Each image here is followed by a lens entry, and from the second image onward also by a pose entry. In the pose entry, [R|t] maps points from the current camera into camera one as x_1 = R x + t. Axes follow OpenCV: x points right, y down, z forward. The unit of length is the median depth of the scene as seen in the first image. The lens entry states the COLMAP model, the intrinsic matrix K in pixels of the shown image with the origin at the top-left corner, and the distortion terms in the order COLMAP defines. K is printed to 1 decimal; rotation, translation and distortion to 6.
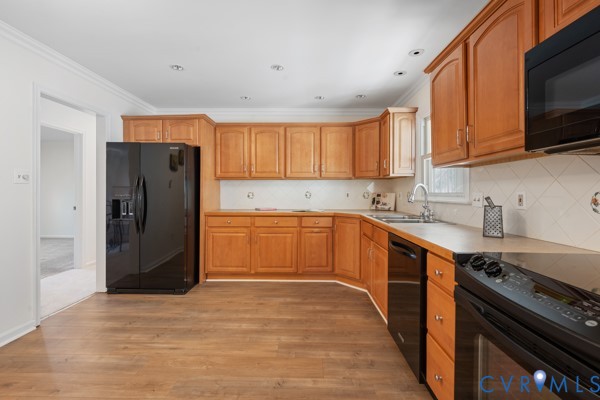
lens RADIAL K [[264.4, 0, 300.1], [0, 264.4, 195.3], [0, 0, 1]] dist [-0.002998, 0.000046]
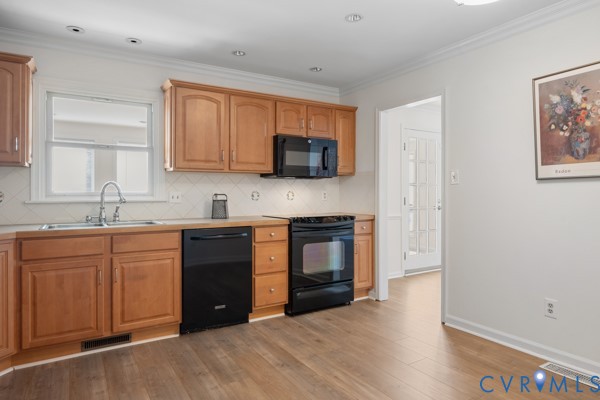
lens RADIAL K [[372.4, 0, 298.9], [0, 372.4, 194.9], [0, 0, 1]] dist [0.002435, -0.000759]
pose [[-0.536652, -0.008966, 0.843756, -1.042901], [0.007641, 0.999851, 0.015484, -0.015814], [-0.843769, 0.014757, -0.536504, 1.294069]]
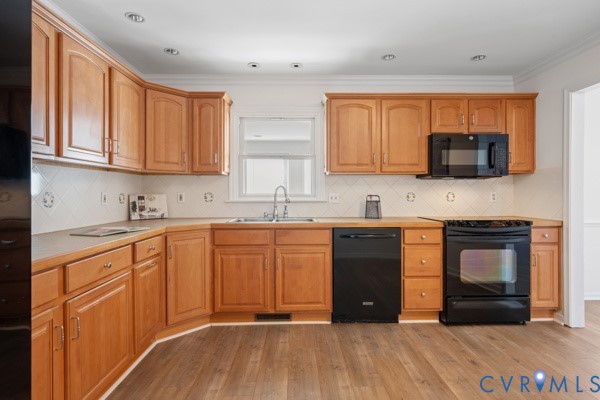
lens RADIAL K [[315.0, 0, 300.2], [0, 315.0, 194.4], [0, 0, 1]] dist [0.000935, -0.000271]
pose [[-0.036863, -0.007627, 0.999291, -0.927899], [0.013386, 0.999877, 0.008126, -0.016761], [-0.999231, 0.013677, -0.036757, 1.102496]]
